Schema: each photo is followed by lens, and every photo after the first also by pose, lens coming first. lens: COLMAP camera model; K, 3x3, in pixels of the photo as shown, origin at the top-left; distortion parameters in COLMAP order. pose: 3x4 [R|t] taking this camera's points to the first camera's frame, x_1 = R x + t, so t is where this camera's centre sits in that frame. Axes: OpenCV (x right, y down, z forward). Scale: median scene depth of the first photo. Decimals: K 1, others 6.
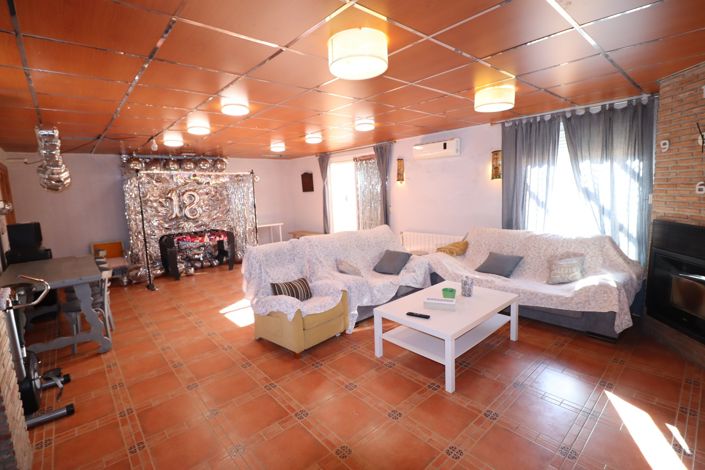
lens RADIAL K [[326.9, 0, 353.9], [0, 326.9, 232.1], [0, 0, 1]] dist [-0.013013, -0.006246]
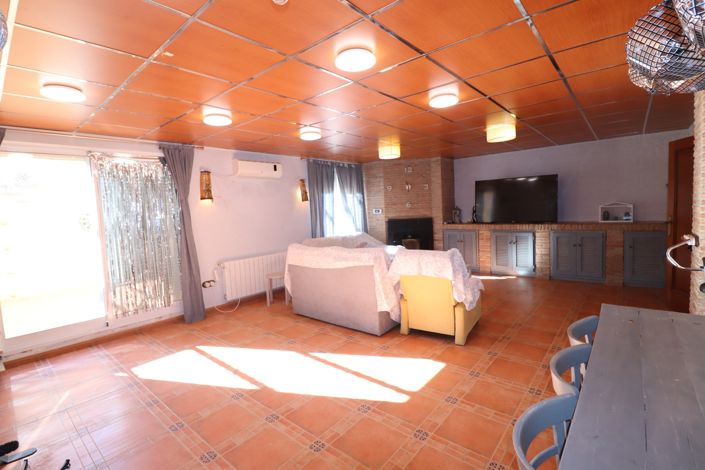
lens RADIAL K [[326.9, 0, 354.0], [0, 326.9, 234.9], [0, 0, 1]] dist [-0.013013, -0.006246]
pose [[-0.136765, -0.035881, 0.989953, -0.825140], [0.179630, 0.981878, 0.060405, -0.072099], [-0.974181, 0.186087, -0.127842, 0.952531]]
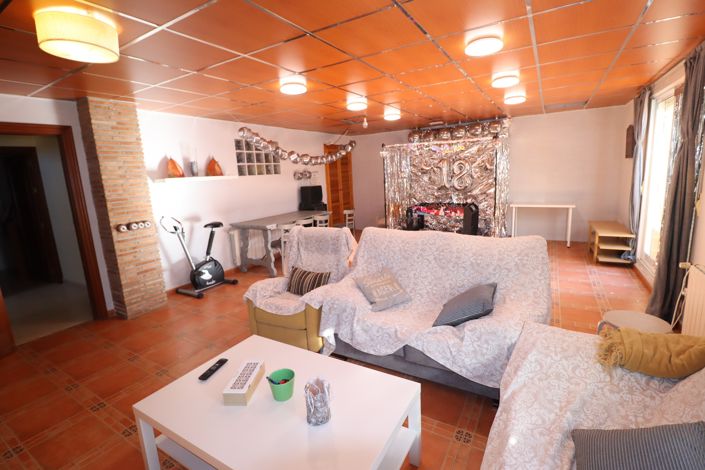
lens RADIAL K [[326.9, 0, 355.6], [0, 326.9, 229.1], [0, 0, 1]] dist [-0.013013, -0.006246]
pose [[0.307559, 0.191943, -0.931969, 0.469784], [-0.086465, 0.981029, 0.173513, -0.094812], [0.947592, 0.027218, 0.318320, 0.576072]]
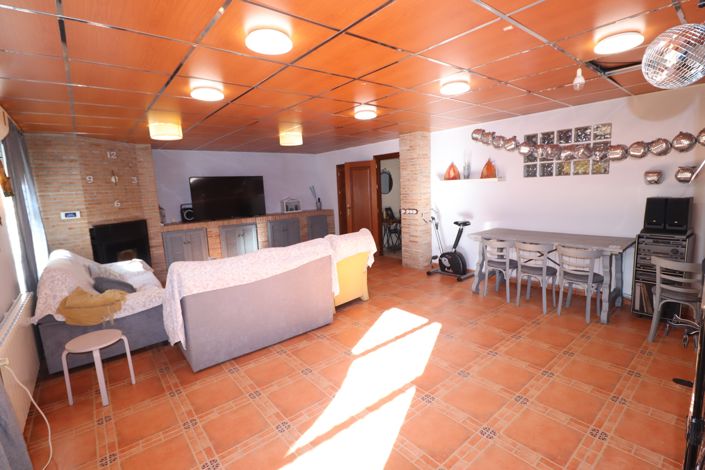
lens RADIAL K [[326.9, 0, 357.9], [0, 326.9, 235.2], [0, 0, 1]] dist [-0.013013, -0.006246]
pose [[-0.995431, 0.080007, 0.052119, -0.244312], [0.091215, 0.958179, 0.271243, -0.184682], [-0.028238, 0.274758, -0.961099, 1.499412]]
